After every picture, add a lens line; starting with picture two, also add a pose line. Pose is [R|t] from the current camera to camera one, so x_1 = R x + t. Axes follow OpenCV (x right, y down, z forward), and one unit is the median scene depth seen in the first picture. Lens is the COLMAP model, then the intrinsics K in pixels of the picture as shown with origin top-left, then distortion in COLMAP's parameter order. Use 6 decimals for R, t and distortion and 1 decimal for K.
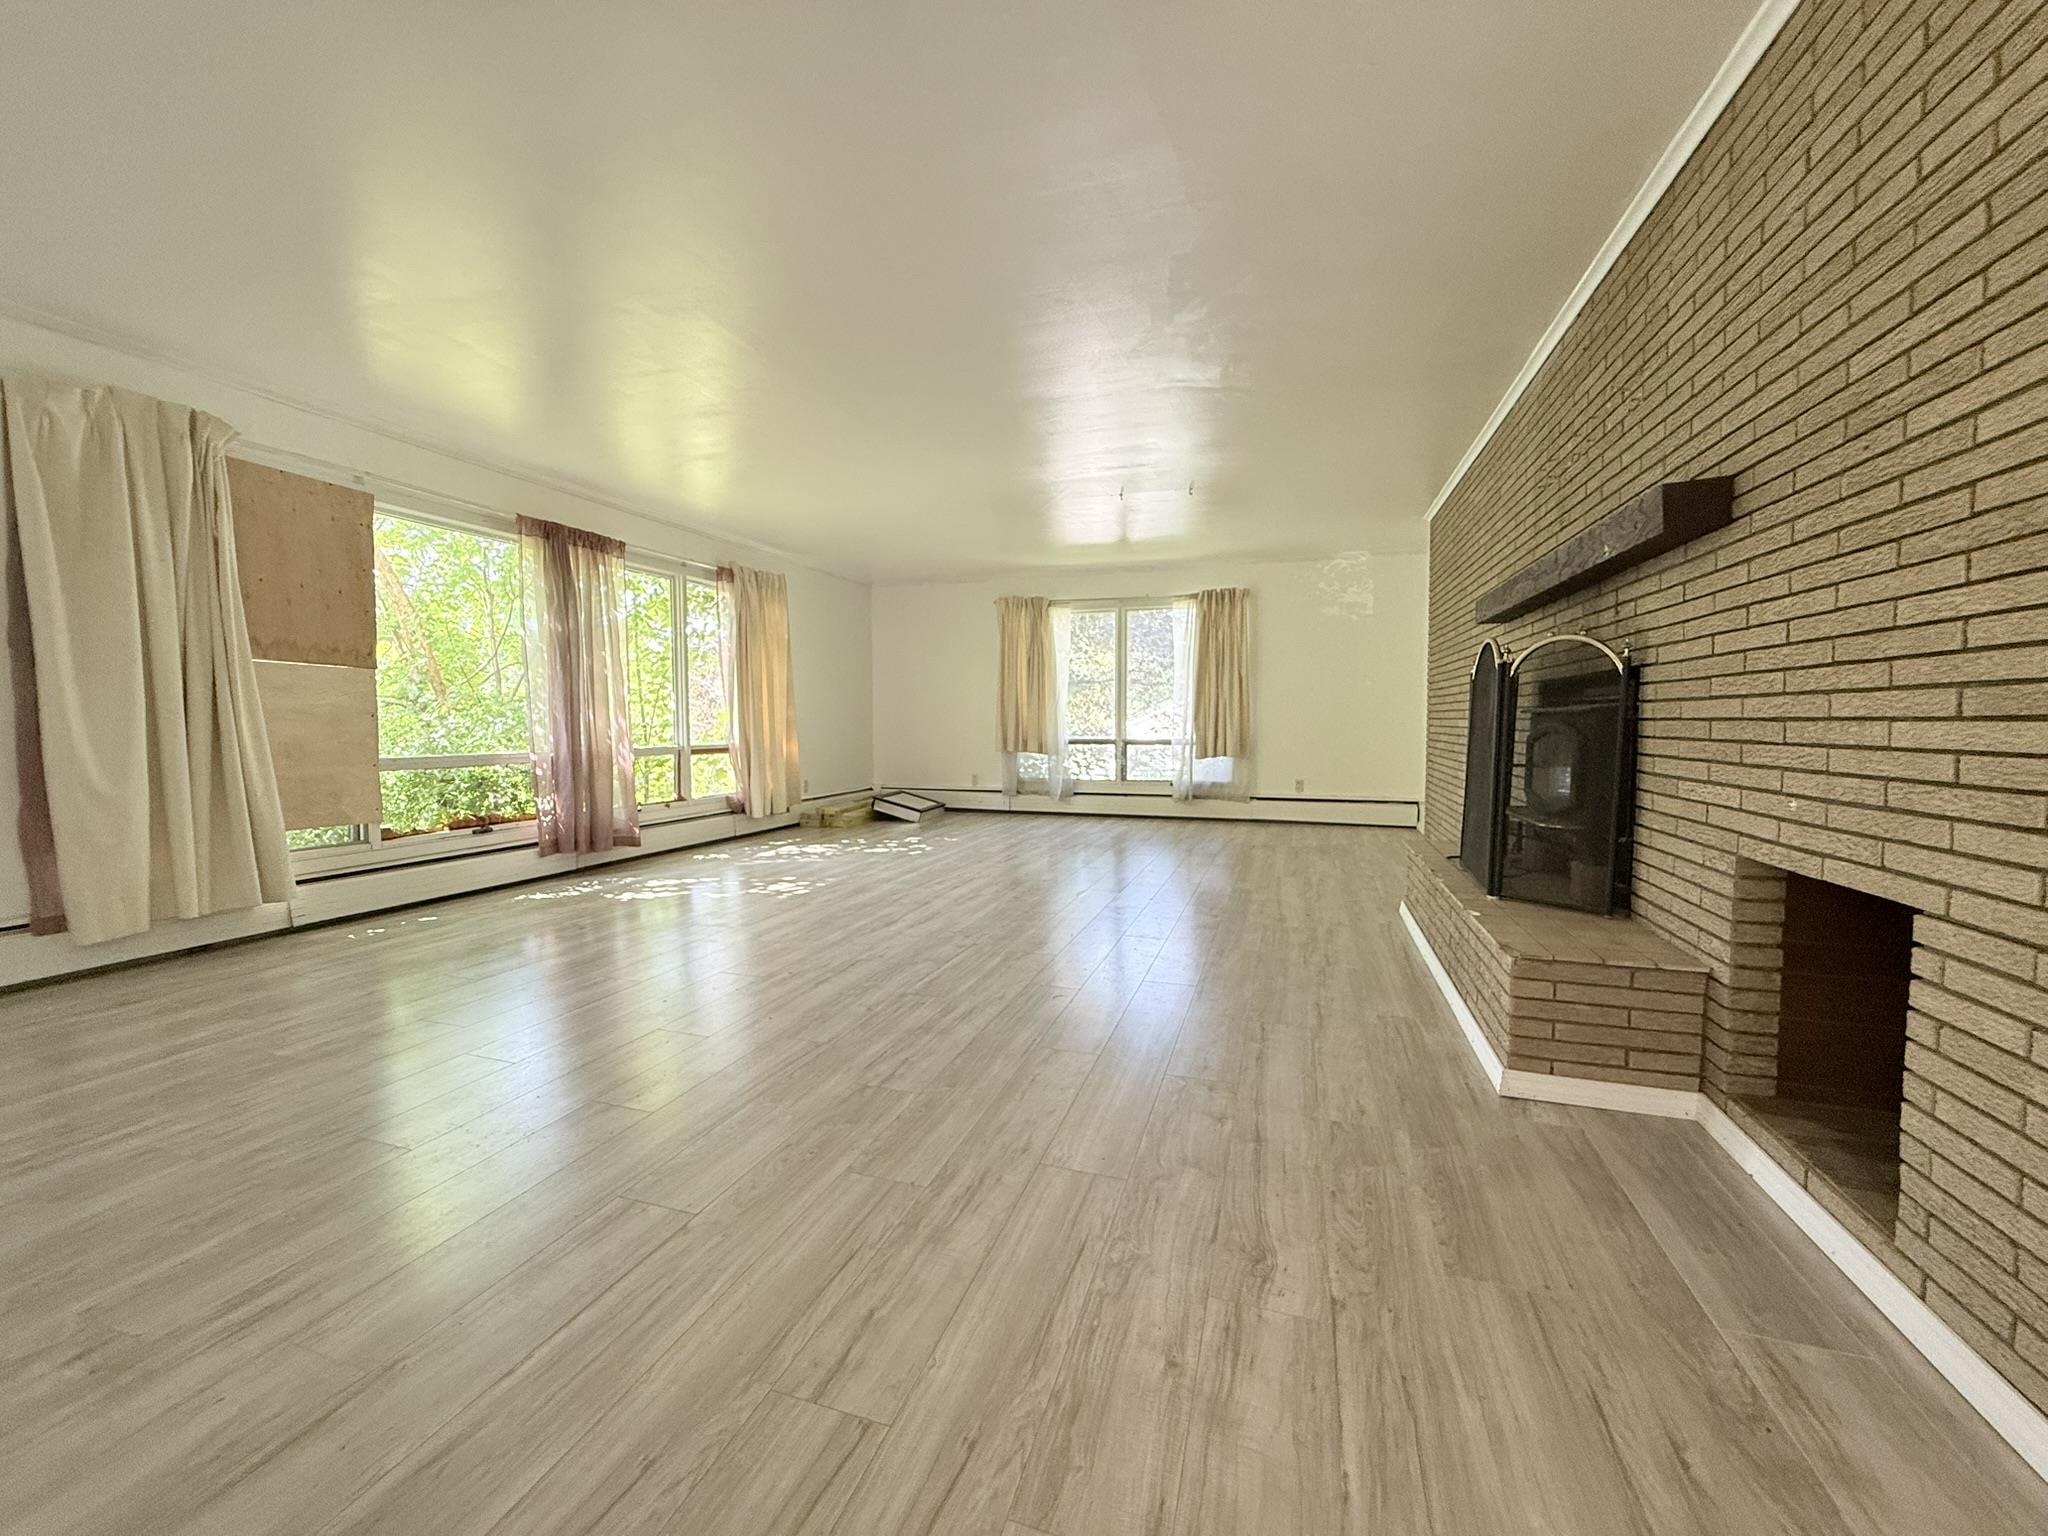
lens RADIAL K [[817.1, 0, 1028.8], [0, 817.1, 762.7], [0, 0, 1]] dist [0.000152, -0.000070]
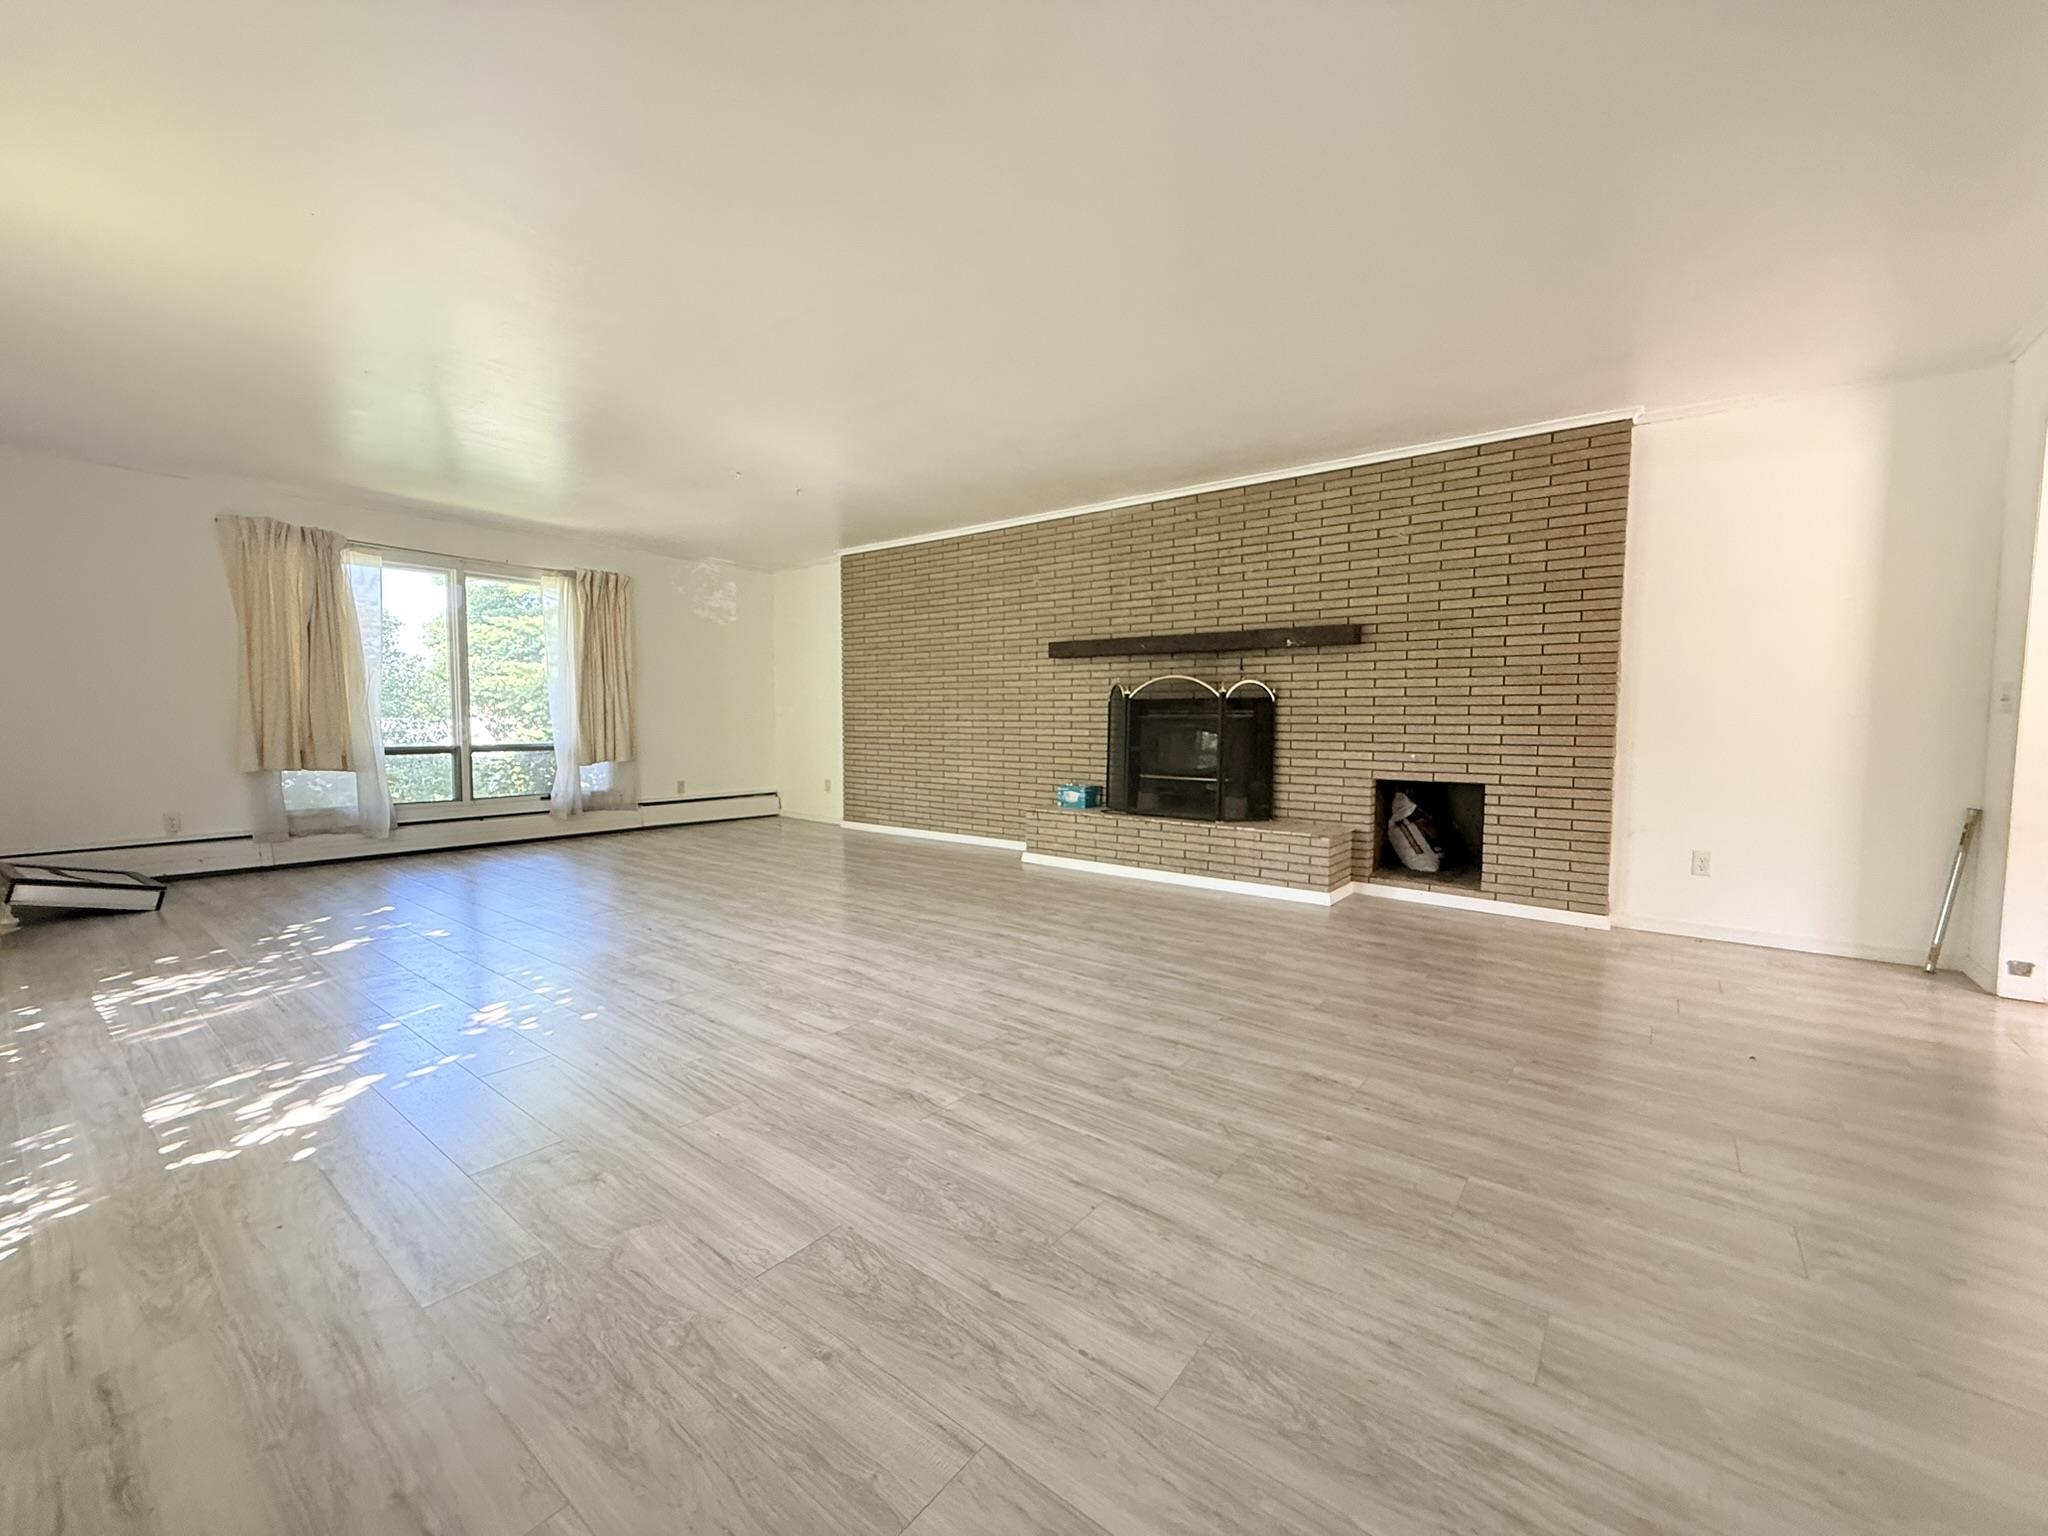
lens RADIAL K [[811.0, 0, 1018.2], [0, 811.0, 773.0], [0, 0, 1]] dist [0.000520, -0.000280]
pose [[0.341829, -0.060756, 0.937796, -0.824646], [0.044641, 0.997831, 0.048373, -0.033180], [-0.938701, 0.025329, 0.343800, 0.527648]]
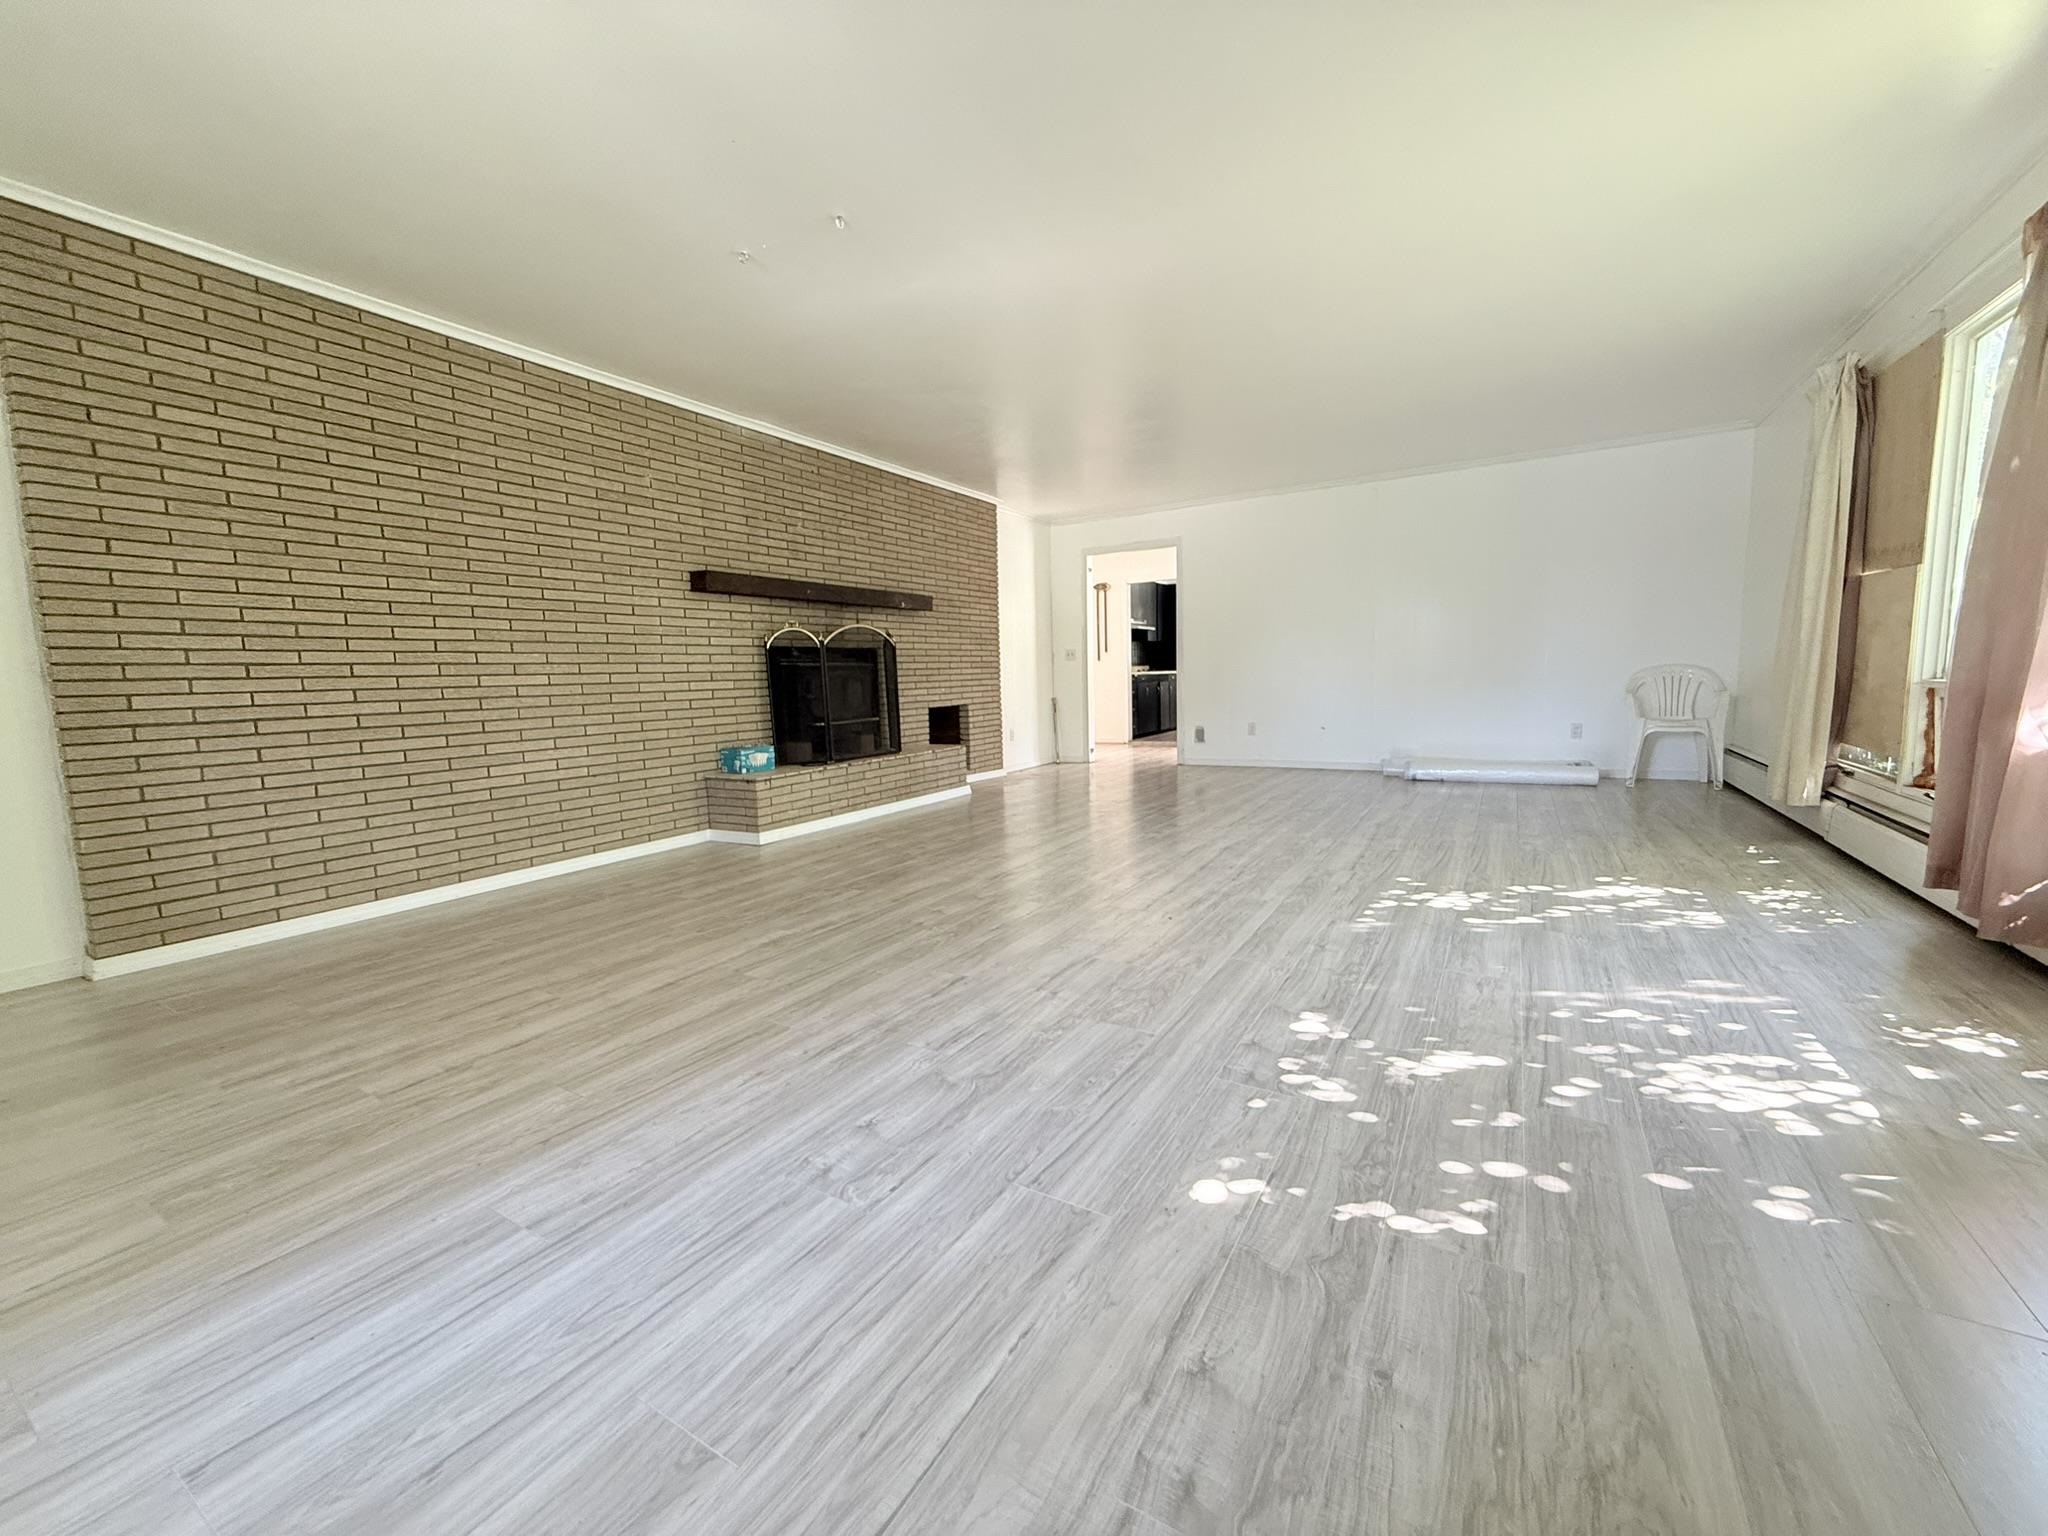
lens RADIAL K [[811.0, 0, 1018.2], [0, 811.0, 773.0], [0, 0, 1]] dist [0.000520, -0.000280]
pose [[-0.972104, 0.004630, 0.234506, -0.151272], [0.045557, 0.984492, 0.169413, -0.083952], [-0.230085, 0.175370, -0.957239, 1.946468]]
